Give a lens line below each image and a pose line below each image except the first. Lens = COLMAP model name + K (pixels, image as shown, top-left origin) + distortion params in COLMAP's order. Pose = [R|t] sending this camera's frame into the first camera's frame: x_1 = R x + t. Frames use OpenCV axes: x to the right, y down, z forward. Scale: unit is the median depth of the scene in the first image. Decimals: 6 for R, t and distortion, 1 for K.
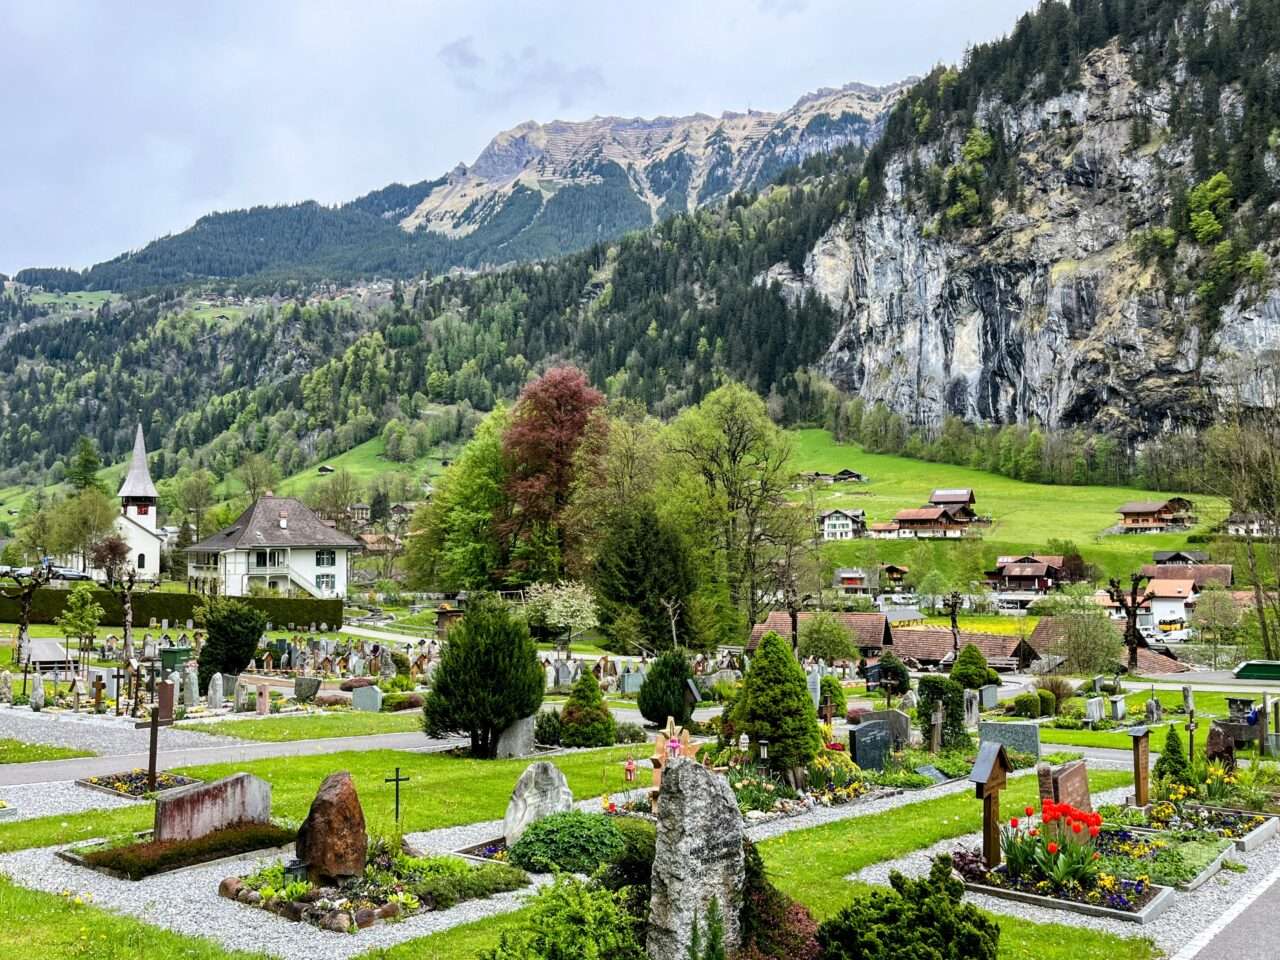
lens RADIAL K [[1502.2, 0, 640.0], [0, 1502.2, 480.0], [0, 0, 1]] dist [0.116710, -0.324566]
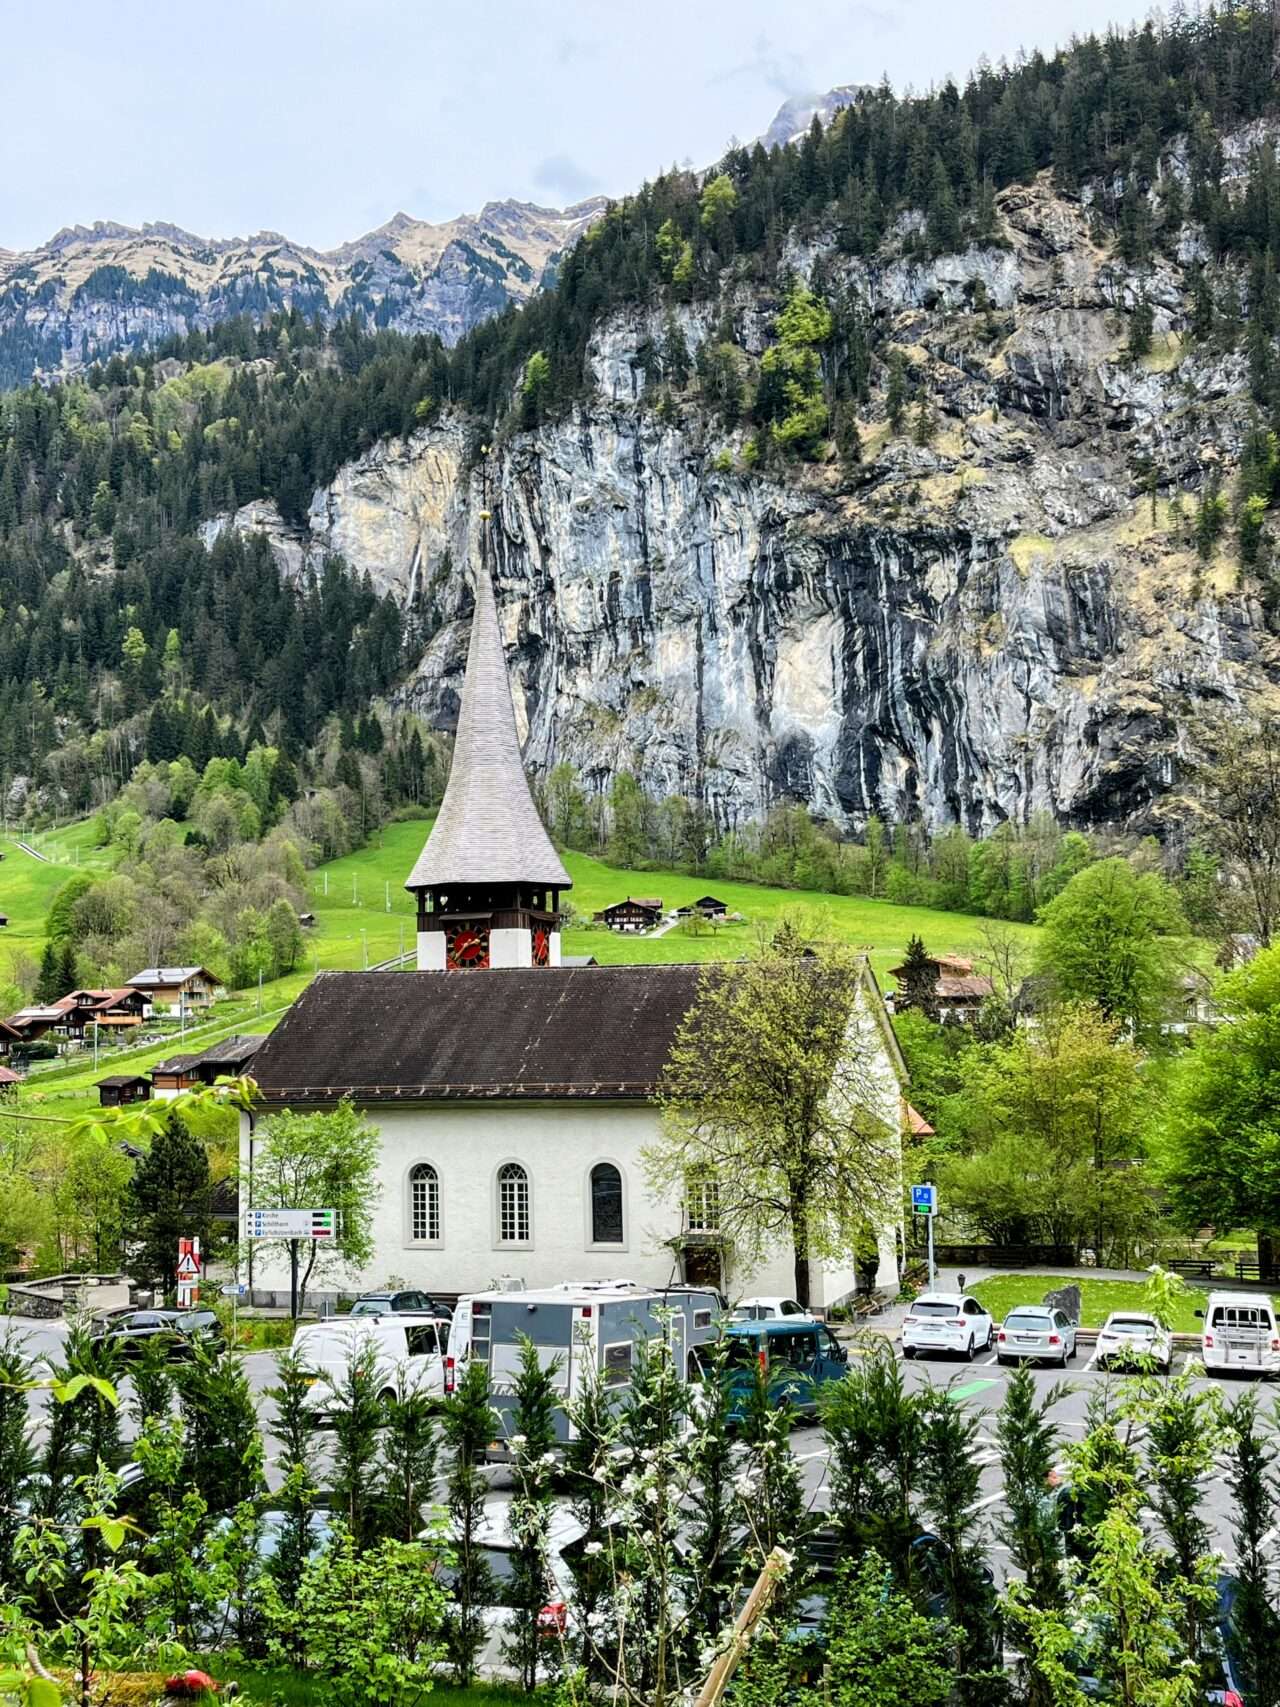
lens RADIAL K [[2175.2, 0, 640.0], [0, 2175.2, 853.5], [0, 0, 1]] dist [0.178821, -0.811860]
pose [[0.818784, 0.040927, 0.572641, -0.286640], [-0.014774, 0.998627, -0.050249, 0.015233], [-0.573912, 0.032683, 0.818265, 0.402913]]
